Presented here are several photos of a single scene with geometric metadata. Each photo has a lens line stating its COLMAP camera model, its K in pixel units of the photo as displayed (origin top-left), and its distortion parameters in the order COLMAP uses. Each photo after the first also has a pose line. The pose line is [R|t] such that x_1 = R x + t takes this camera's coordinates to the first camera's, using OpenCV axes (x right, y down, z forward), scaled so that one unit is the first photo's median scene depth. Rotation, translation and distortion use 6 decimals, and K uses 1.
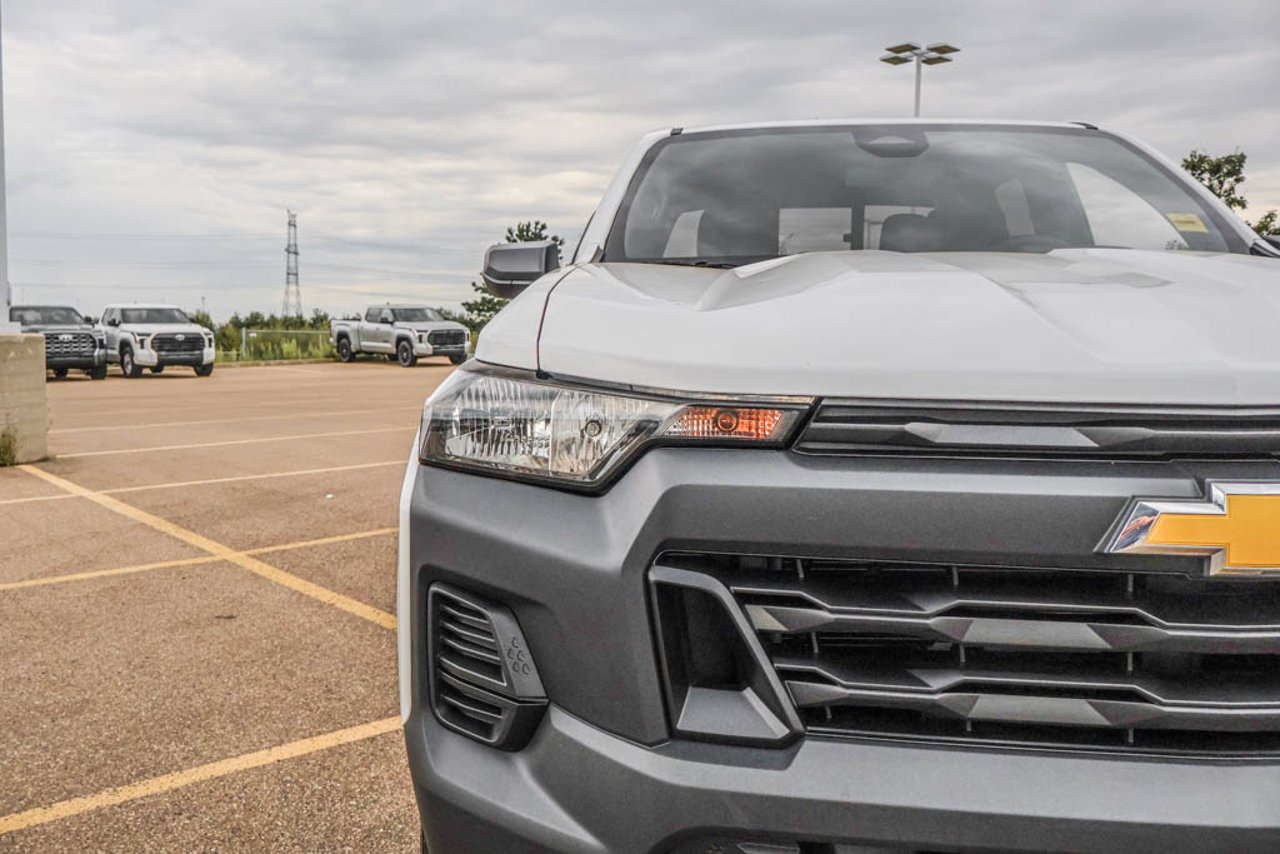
lens RADIAL K [[1067.9, 0, 632.3], [0, 1067.9, 424.1], [0, 0, 1]] dist [-0.009590, -0.001215]
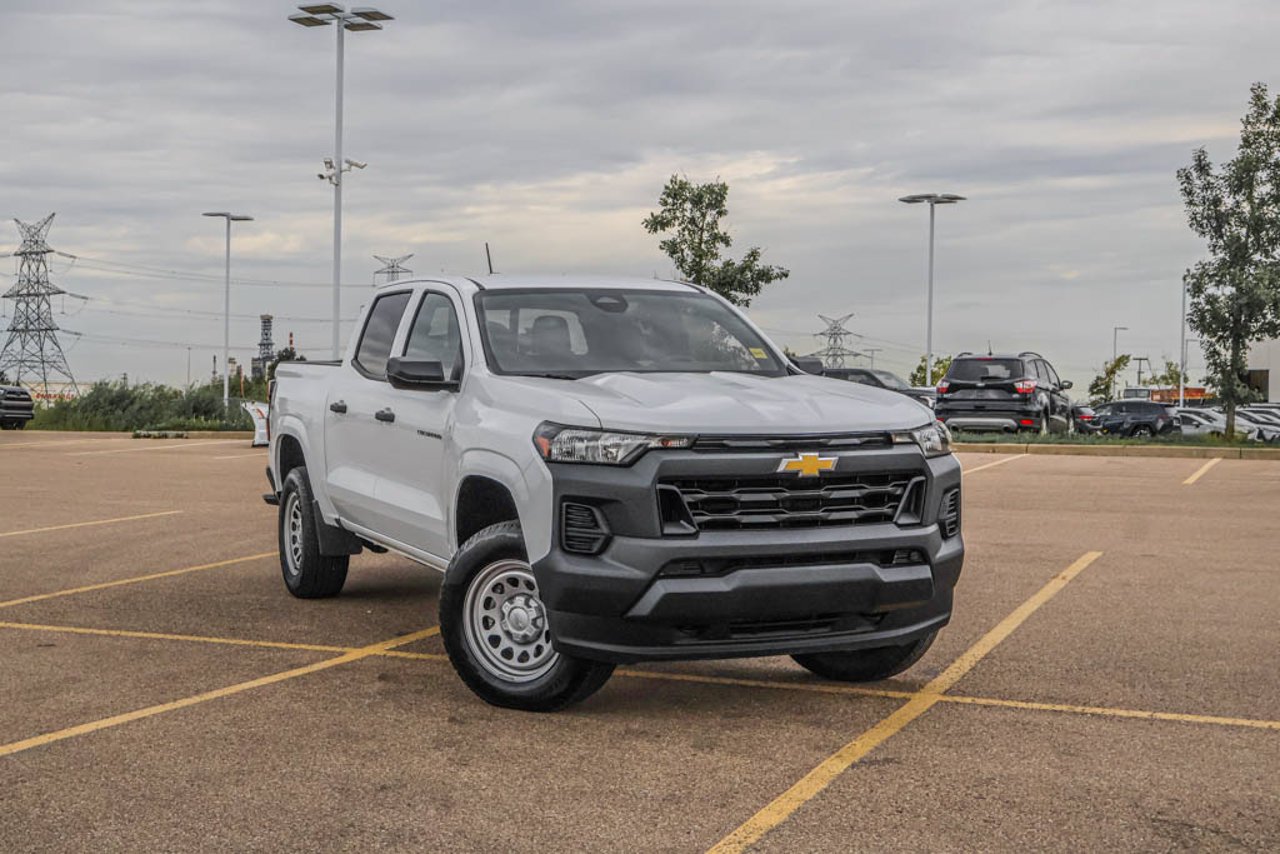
lens RADIAL K [[1710.9, 0, 637.9], [0, 1710.9, 353.0], [0, 0, 1]] dist [0.129331, 0.007522]
pose [[0.888999, 0.007180, 0.457853, -0.135816], [0.038592, 0.995145, -0.090537, 0.011132], [-0.456280, 0.098157, 0.884406, -0.205480]]
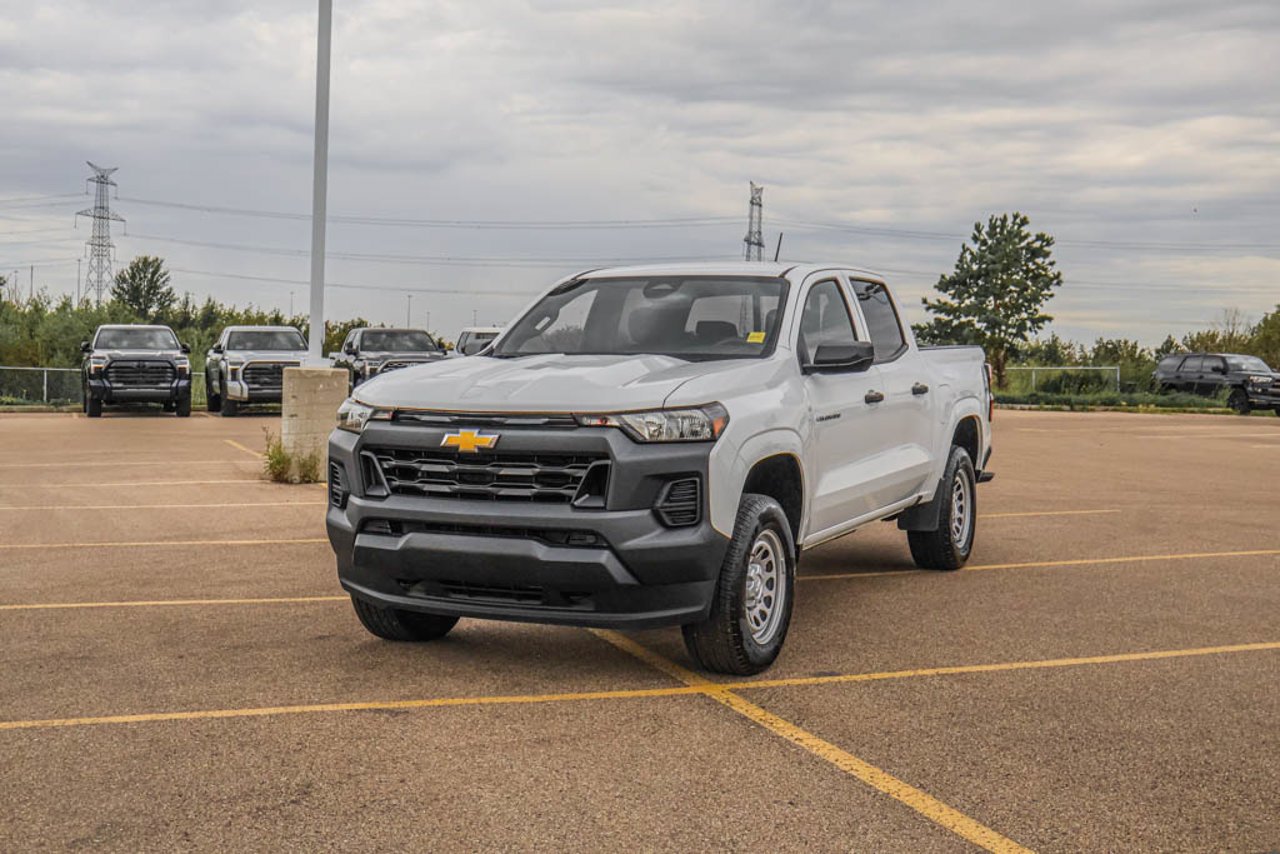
lens RADIAL K [[1628.2, 0, 641.7], [0, 1628.2, 462.6], [0, 0, 1]] dist [0.018863, 0.013036]
pose [[0.930431, 0.037305, -0.364563, 0.166549], [-0.045961, 0.998829, -0.015093, 0.011681], [0.363573, 0.030798, 0.931057, -0.220400]]
